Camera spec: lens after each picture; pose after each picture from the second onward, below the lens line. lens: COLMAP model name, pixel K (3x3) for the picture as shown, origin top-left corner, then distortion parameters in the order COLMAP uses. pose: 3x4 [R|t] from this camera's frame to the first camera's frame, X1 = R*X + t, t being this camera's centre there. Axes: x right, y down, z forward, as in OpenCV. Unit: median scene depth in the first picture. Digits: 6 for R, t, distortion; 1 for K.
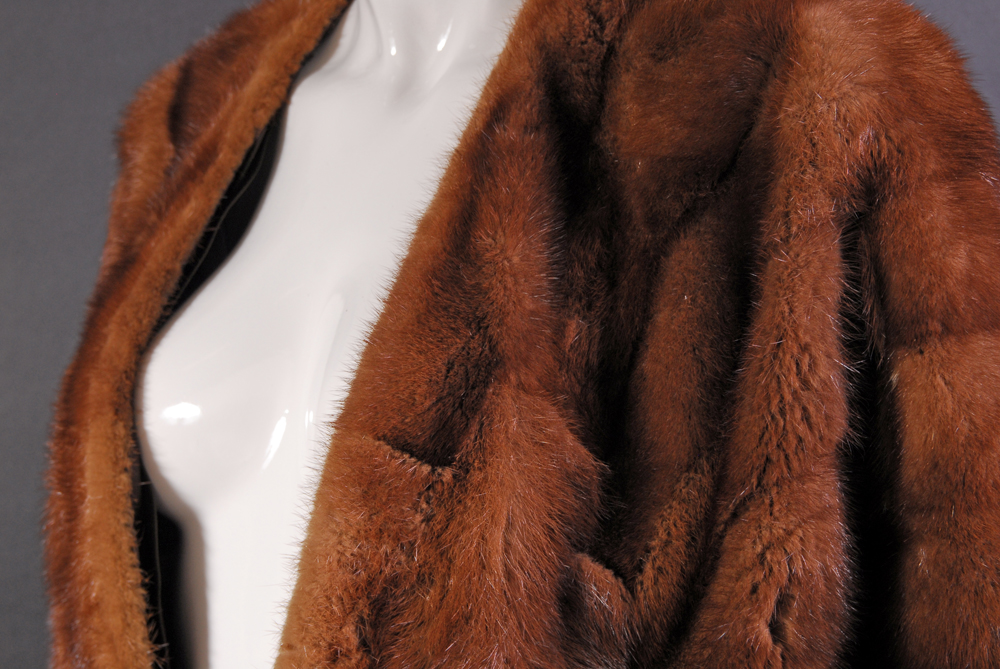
lens RADIAL K [[1909.3, 0, 502.7], [0, 1909.3, 333.6], [0, 0, 1]] dist [-0.027044, 0.000000]
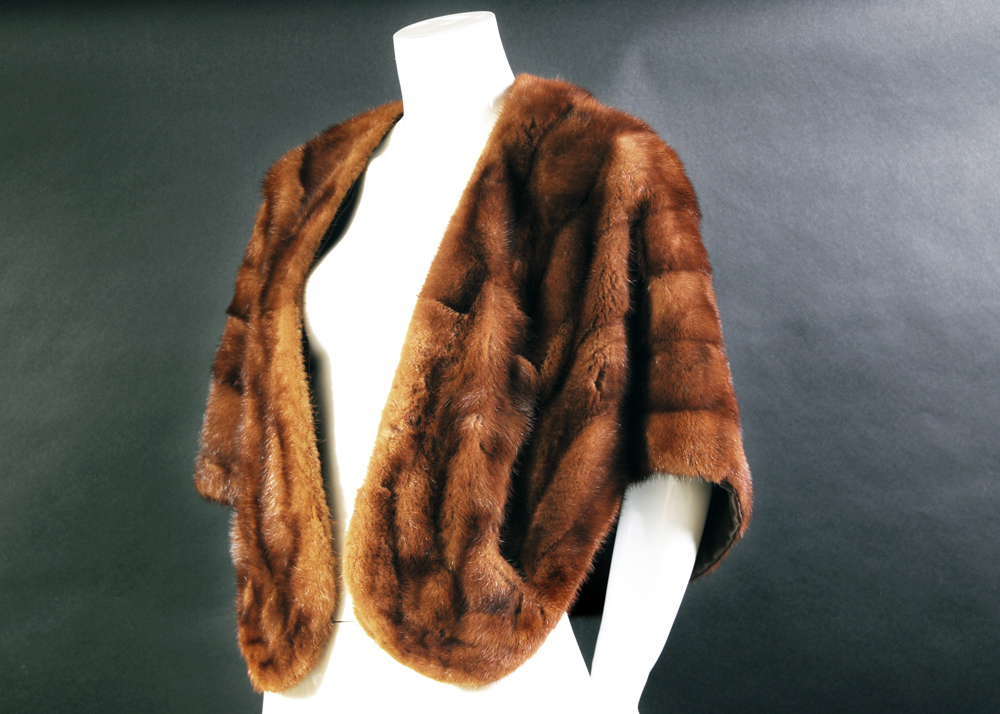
lens RADIAL K [[2245.3, 0, 499.1], [0, 2245.3, 357.3], [0, 0, 1]] dist [0.044746, 0.000000]
pose [[0.989452, 0.055347, 0.133872, -0.360428], [-0.043212, 0.994829, -0.091909, 0.379175], [-0.138267, 0.085155, 0.986727, -1.783468]]
